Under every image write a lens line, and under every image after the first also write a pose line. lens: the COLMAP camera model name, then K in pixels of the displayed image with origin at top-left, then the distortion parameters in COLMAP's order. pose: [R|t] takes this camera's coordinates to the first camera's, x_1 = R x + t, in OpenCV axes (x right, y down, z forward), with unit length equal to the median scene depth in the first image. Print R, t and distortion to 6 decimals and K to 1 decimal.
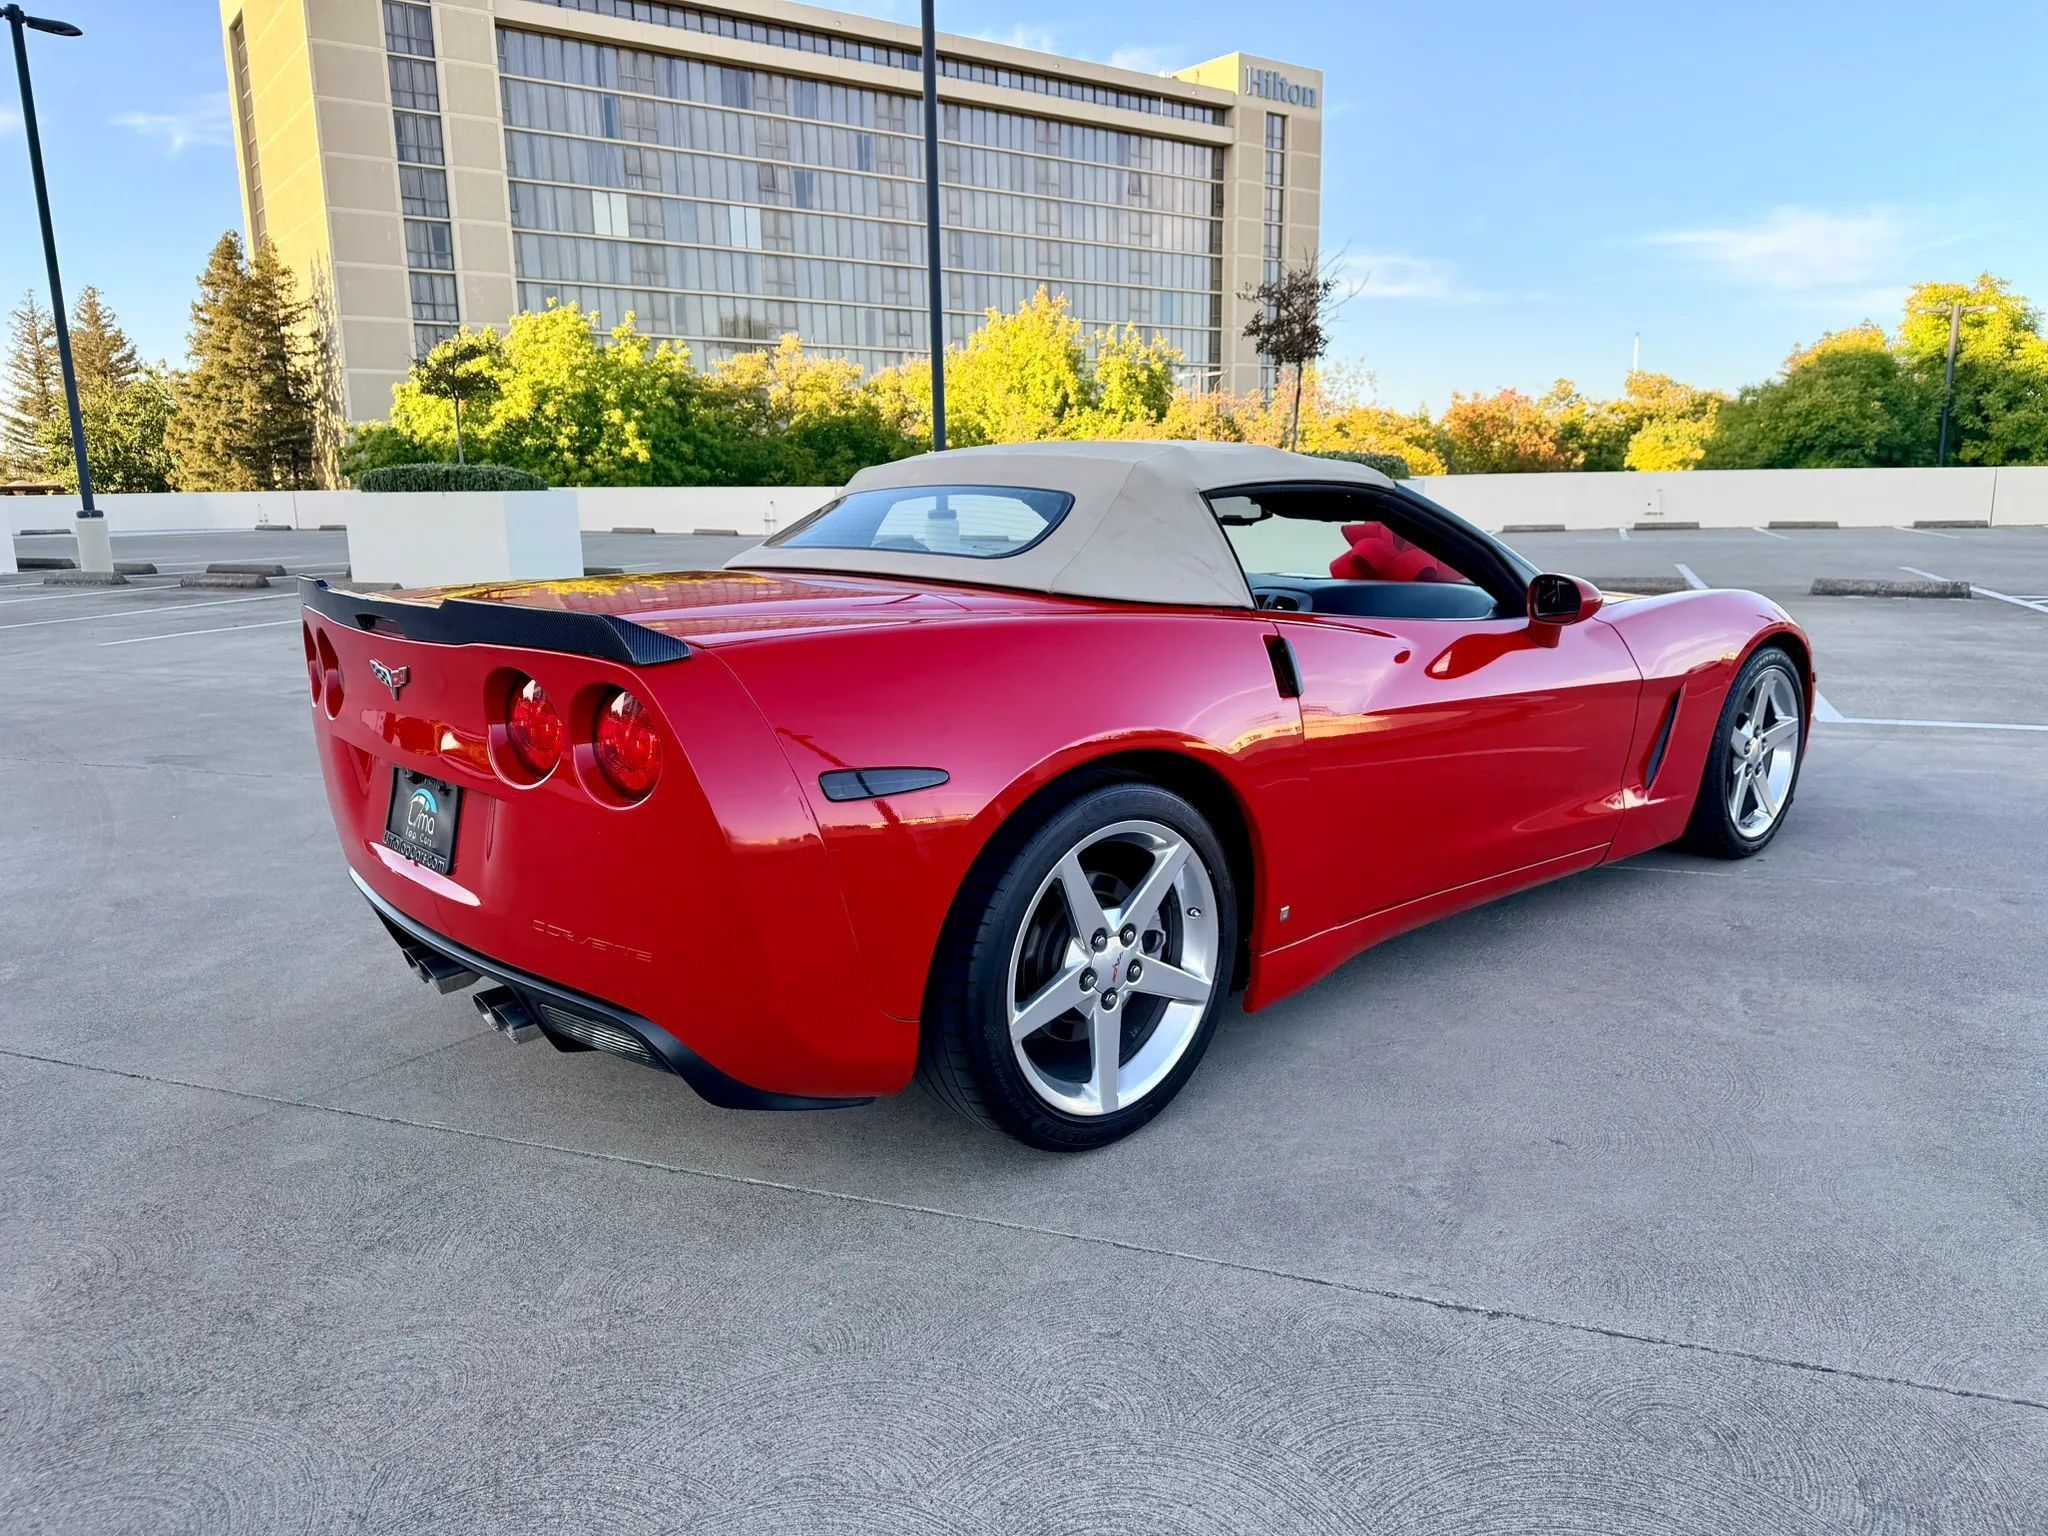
lens RADIAL K [[1447.9, 0, 1038.1], [0, 1447.9, 766.7], [0, 0, 1]] dist [0.023268, -0.028992]
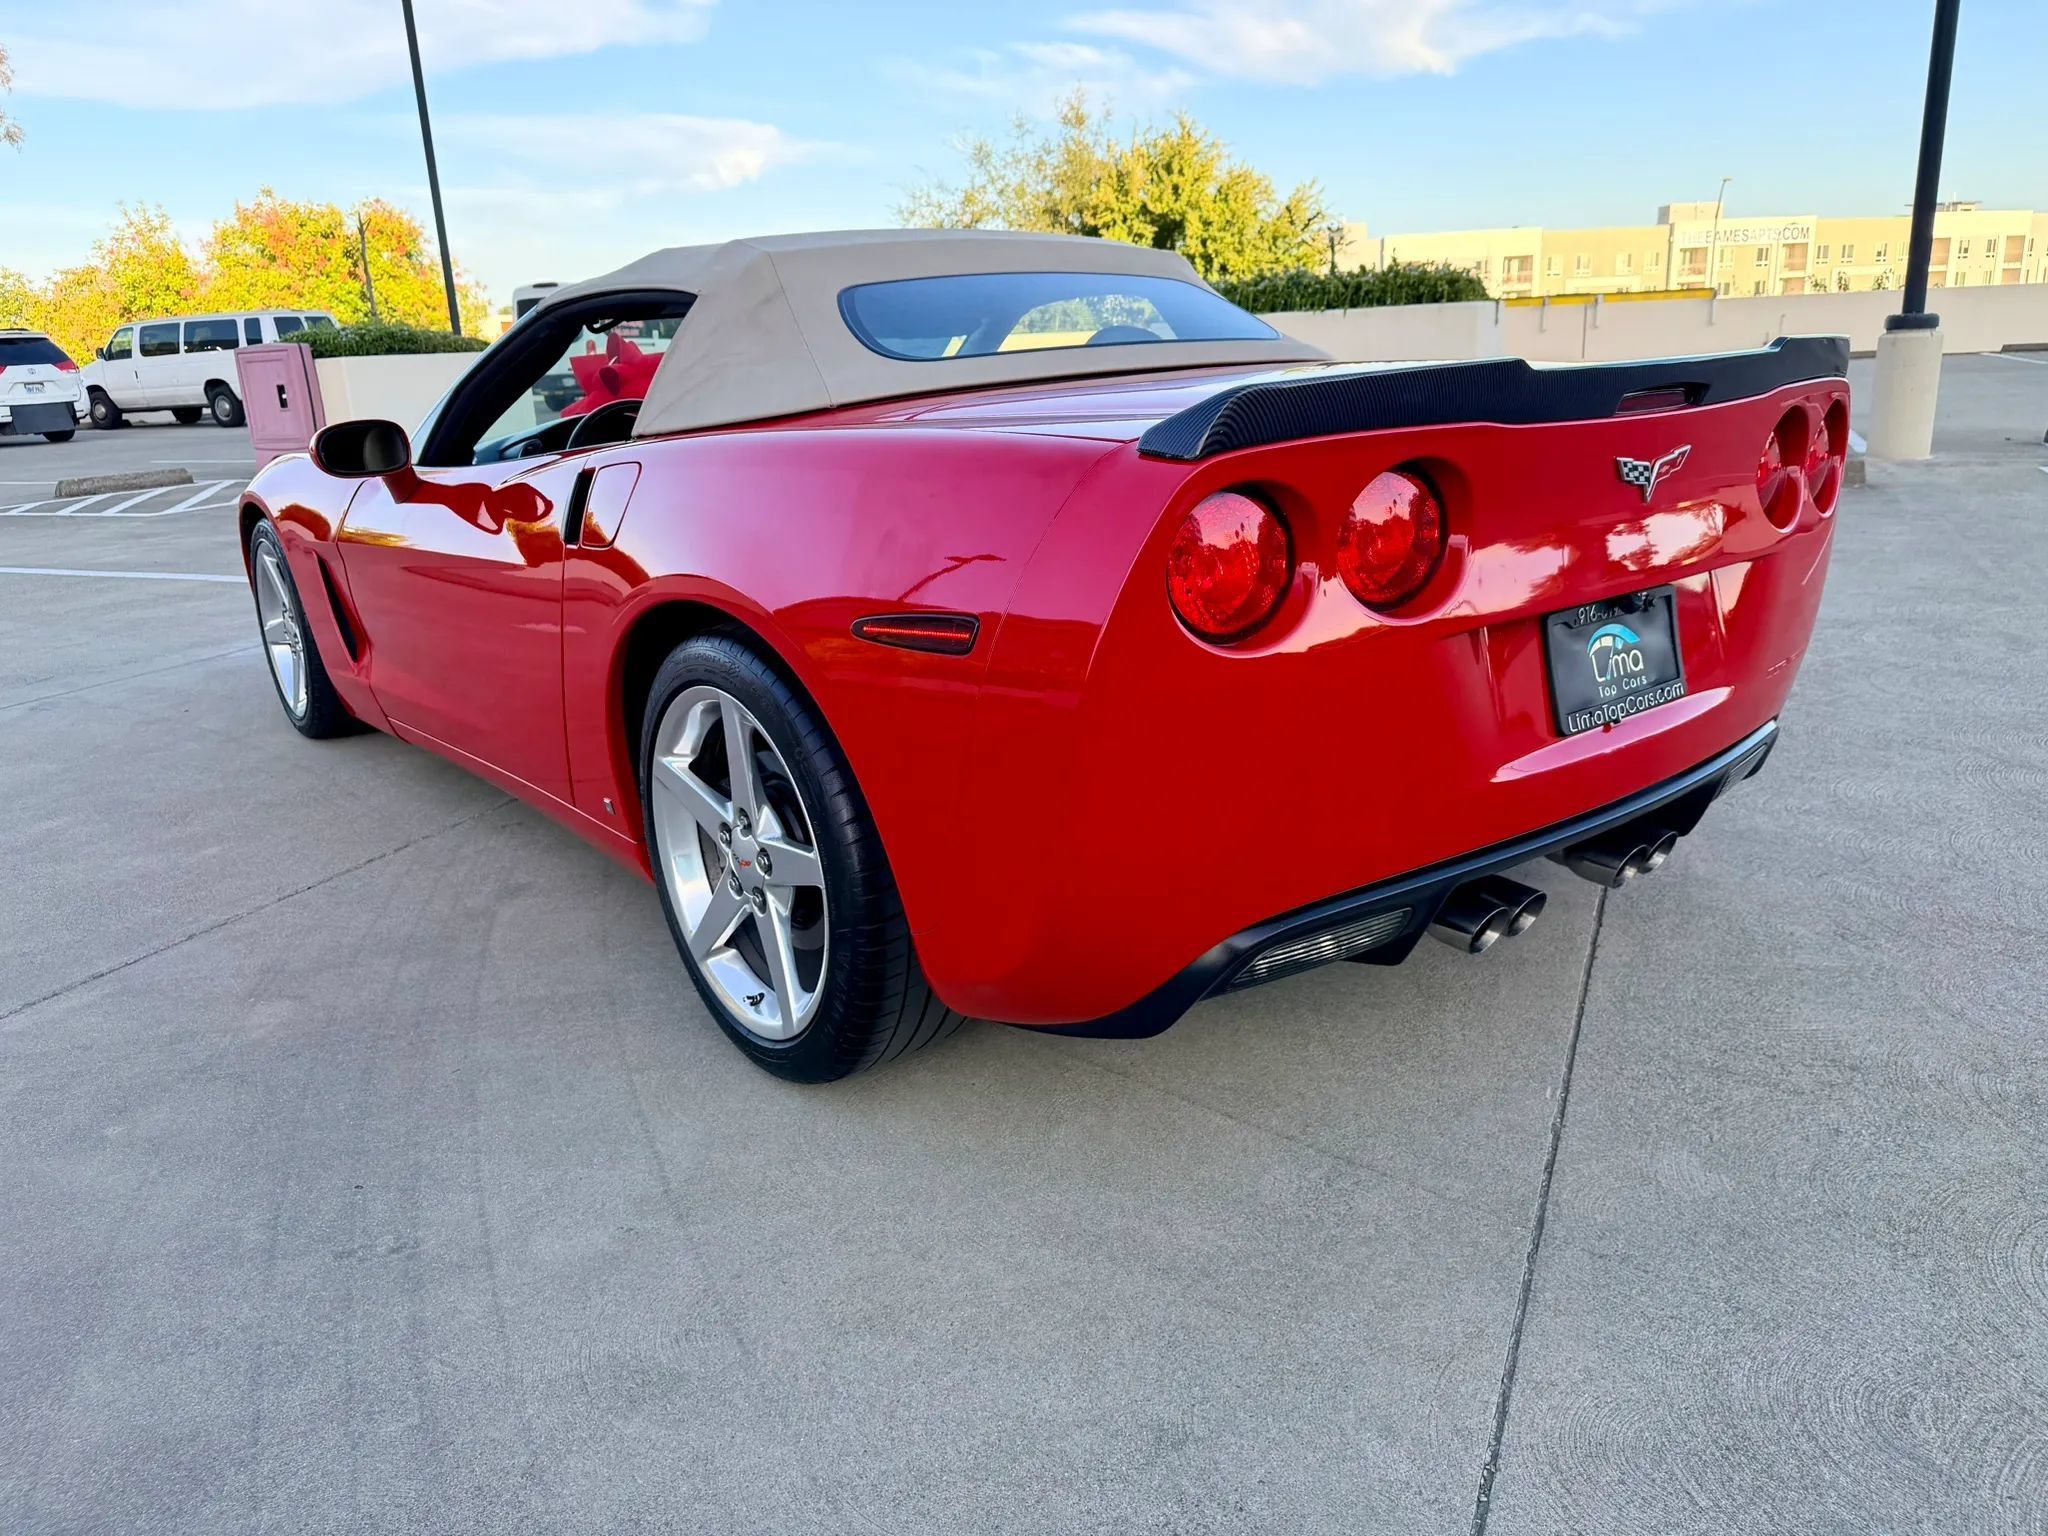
lens RADIAL K [[1447.9, 0, 1039.8], [0, 1447.9, 766.3], [0, 0, 1]] dist [0.023268, -0.028992]
pose [[0.058875, -0.273803, 0.959982, -0.241321], [0.237176, 0.937951, 0.252973, -0.035920], [-0.969681, 0.212791, 0.120161, 0.247487]]
